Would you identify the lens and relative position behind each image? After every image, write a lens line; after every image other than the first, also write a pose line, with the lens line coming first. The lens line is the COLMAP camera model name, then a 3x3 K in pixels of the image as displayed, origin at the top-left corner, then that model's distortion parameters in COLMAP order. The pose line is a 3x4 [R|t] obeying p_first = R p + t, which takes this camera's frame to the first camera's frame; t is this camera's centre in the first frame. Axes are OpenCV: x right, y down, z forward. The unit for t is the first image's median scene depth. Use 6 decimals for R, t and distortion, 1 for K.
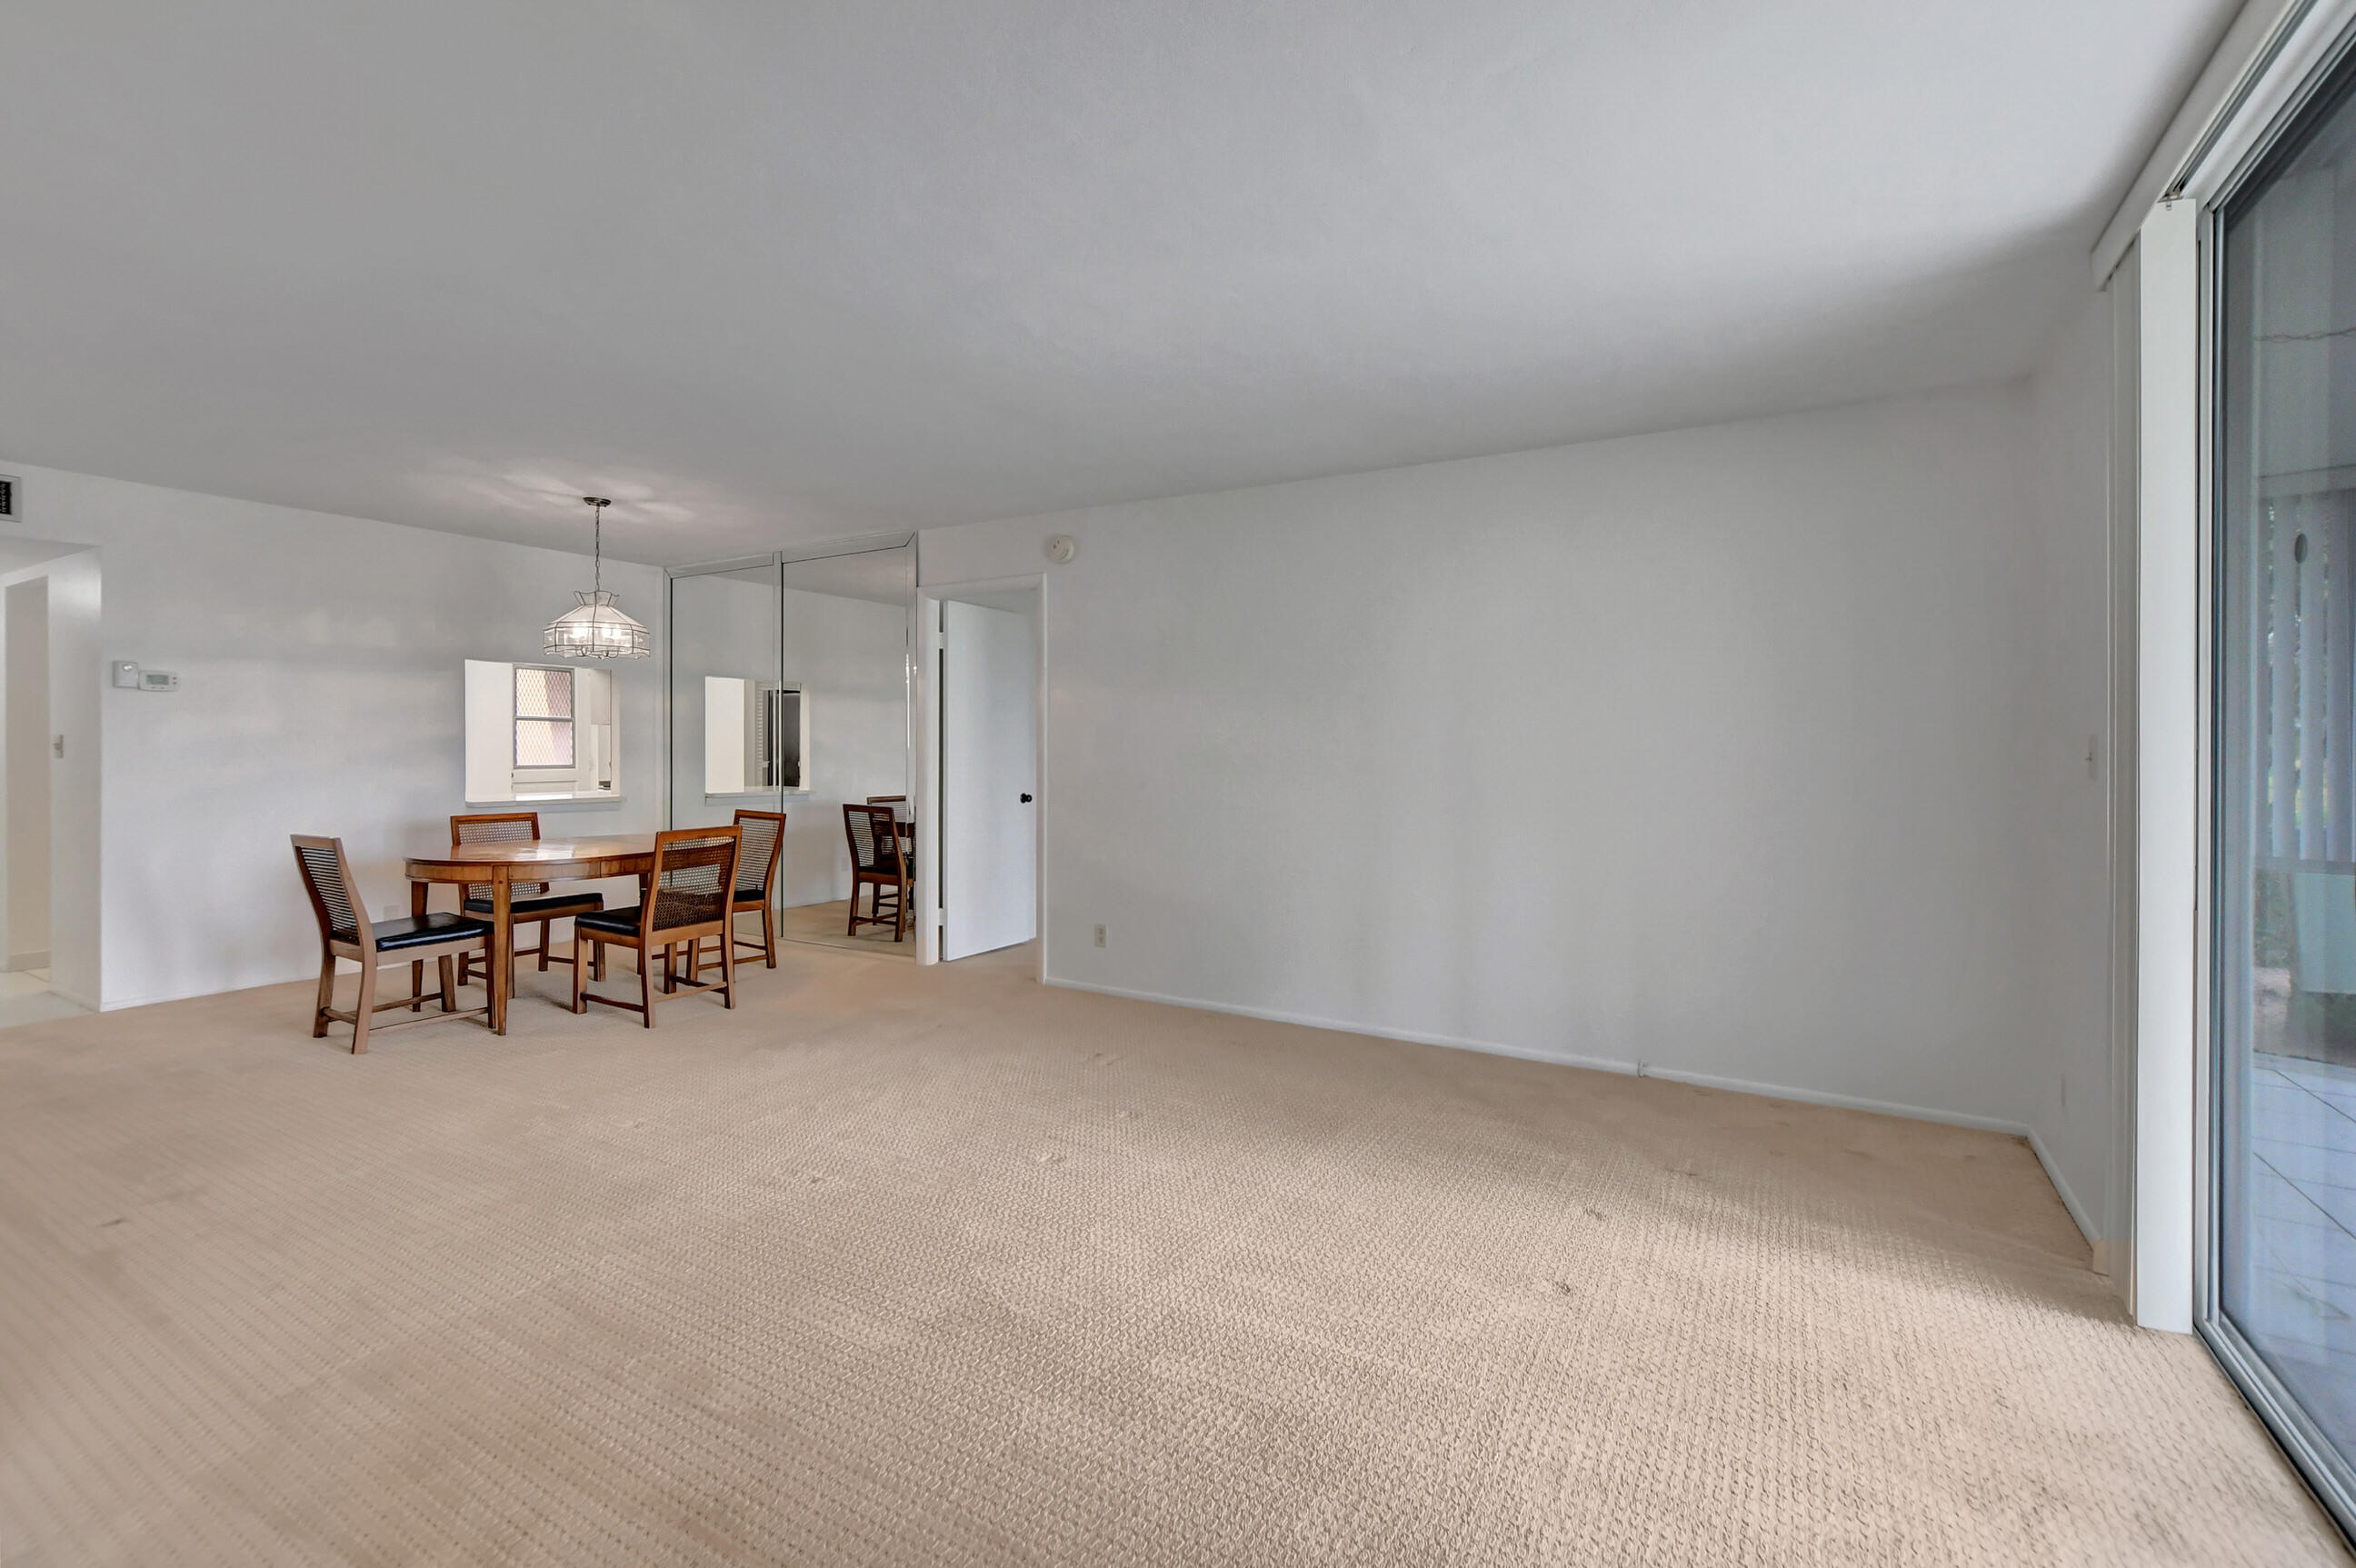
lens RADIAL K [[1056.9, 0, 1174.5], [0, 1056.9, 748.7], [0, 0, 1]] dist [-0.016265, 0.000208]
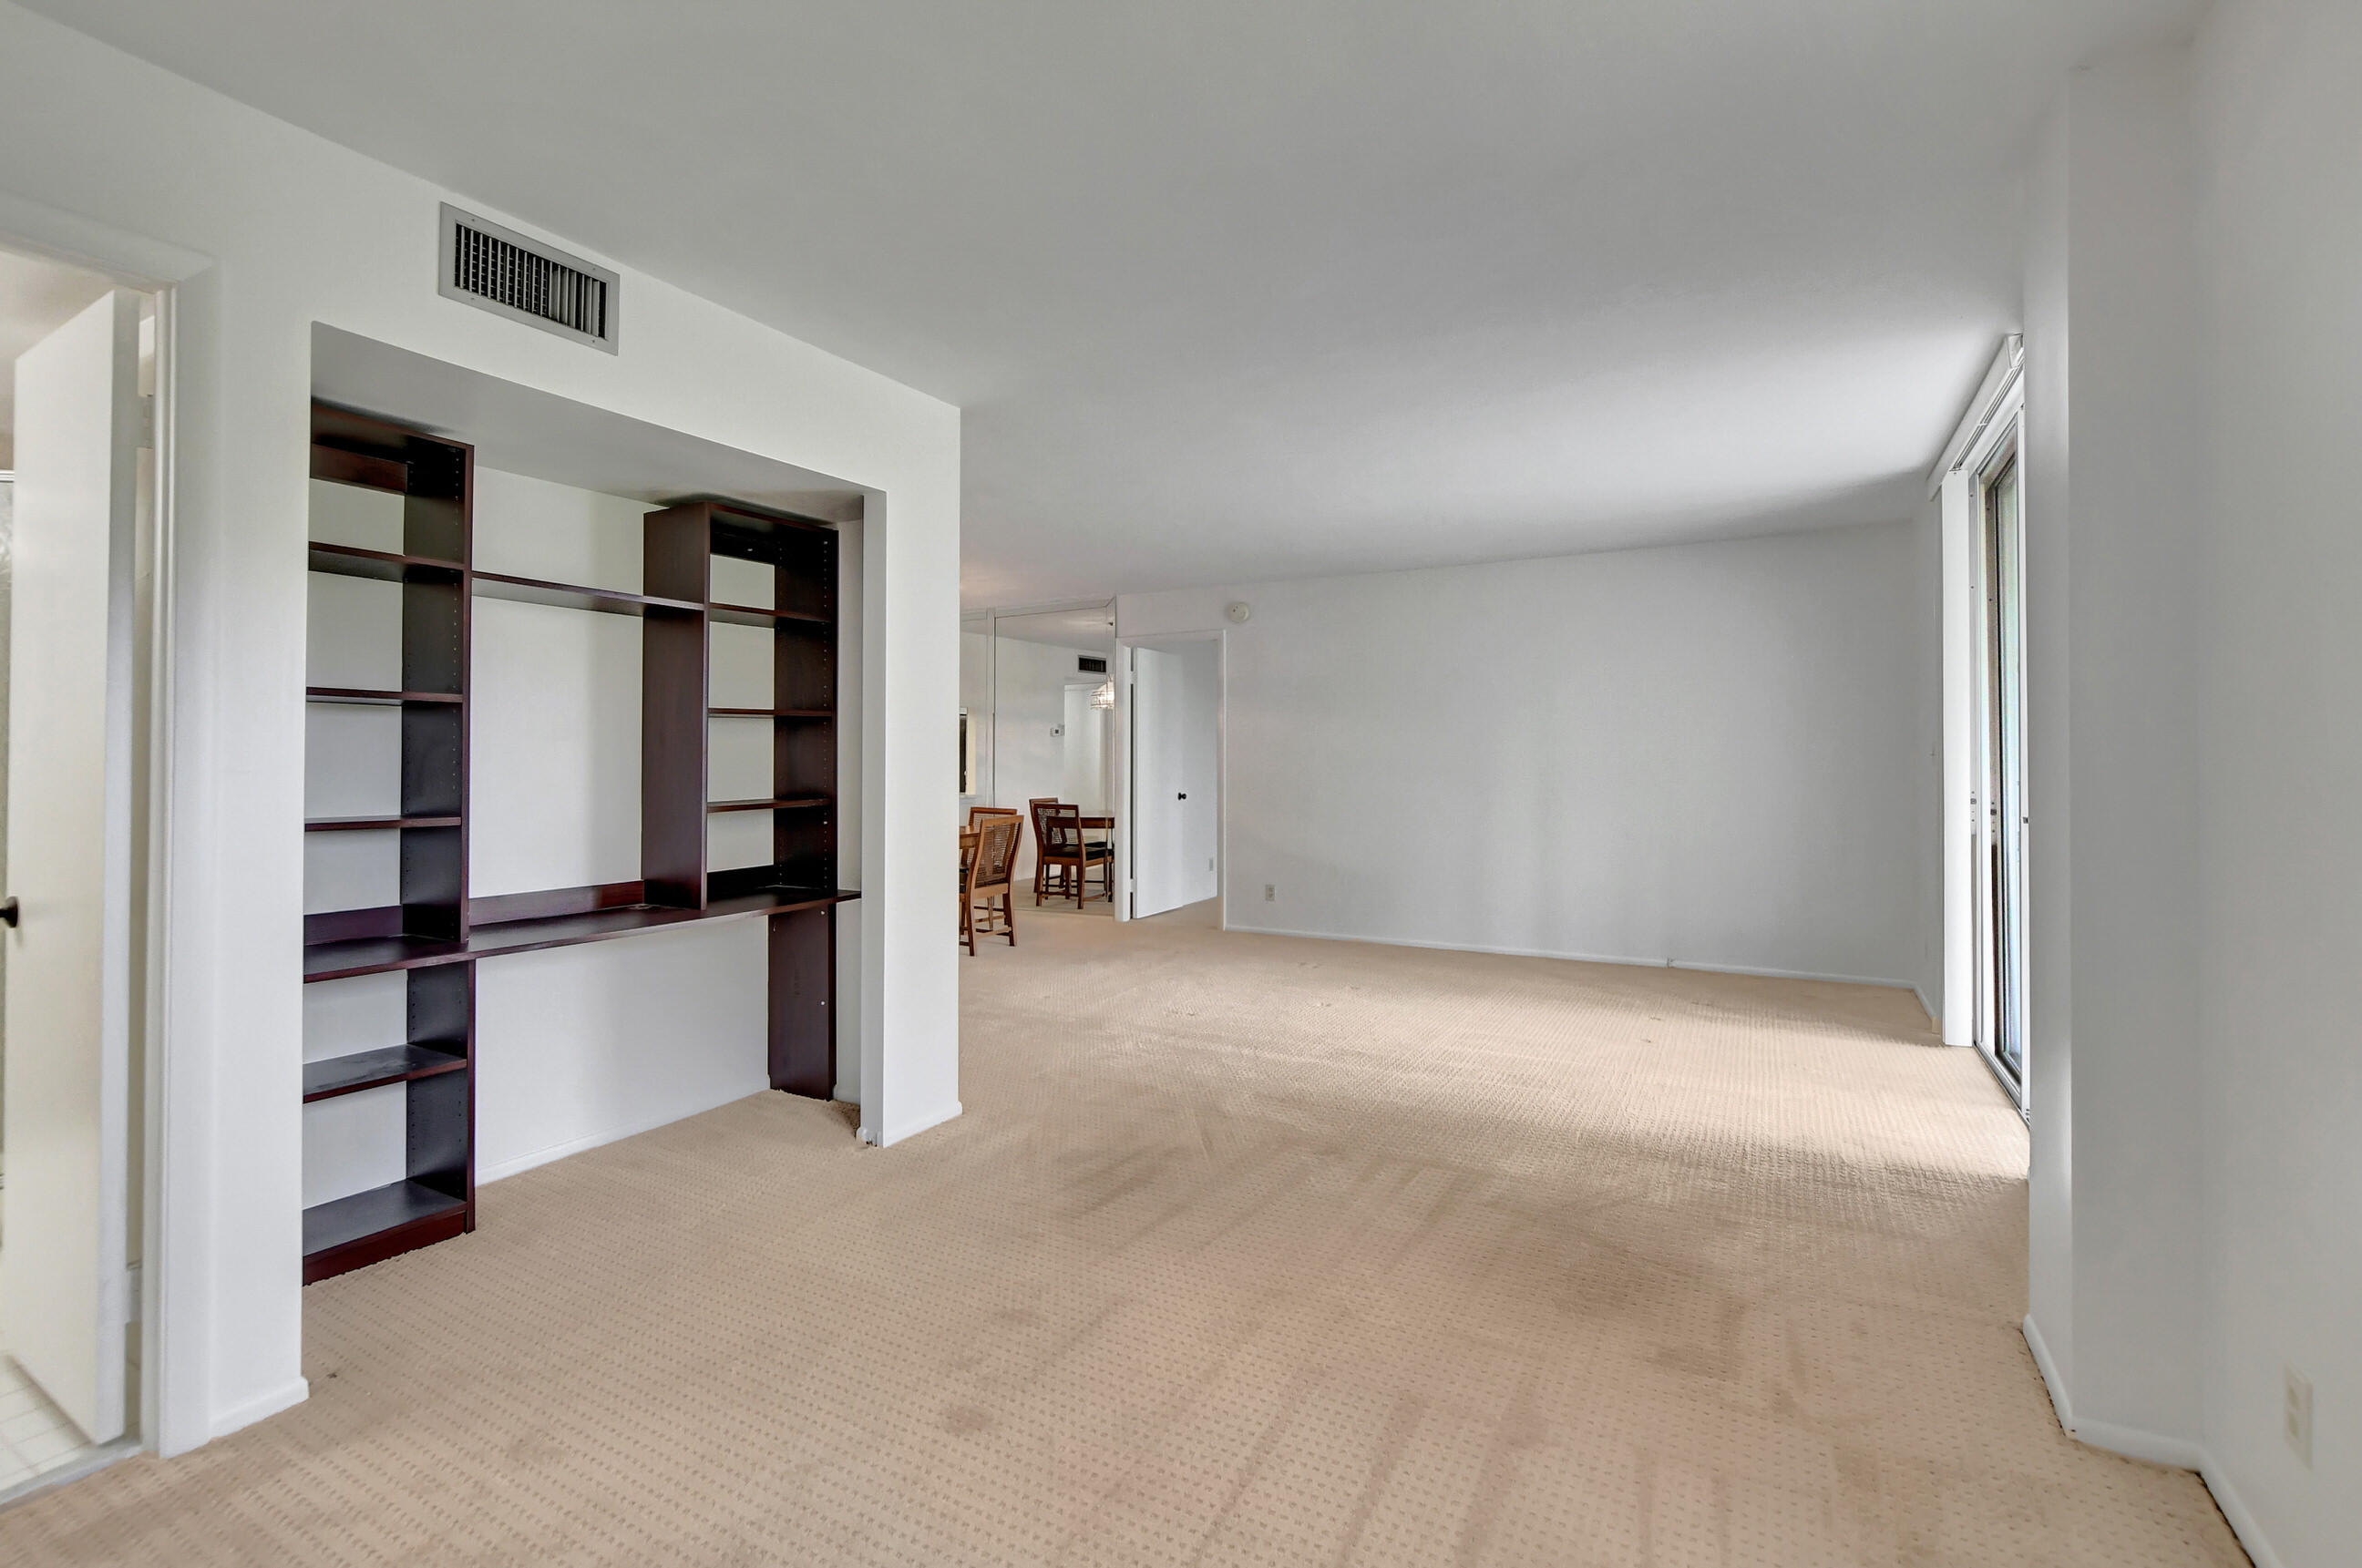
lens RADIAL K [[1068.5, 0, 1170.1], [0, 1068.5, 758.0], [0, 0, 1]] dist [-0.019232, 0.000178]
pose [[0.999561, -0.007737, 0.028595, -0.222947], [0.007831, 0.999964, -0.003181, 0.003757], [-0.028569, 0.003404, 0.999586, -0.362389]]
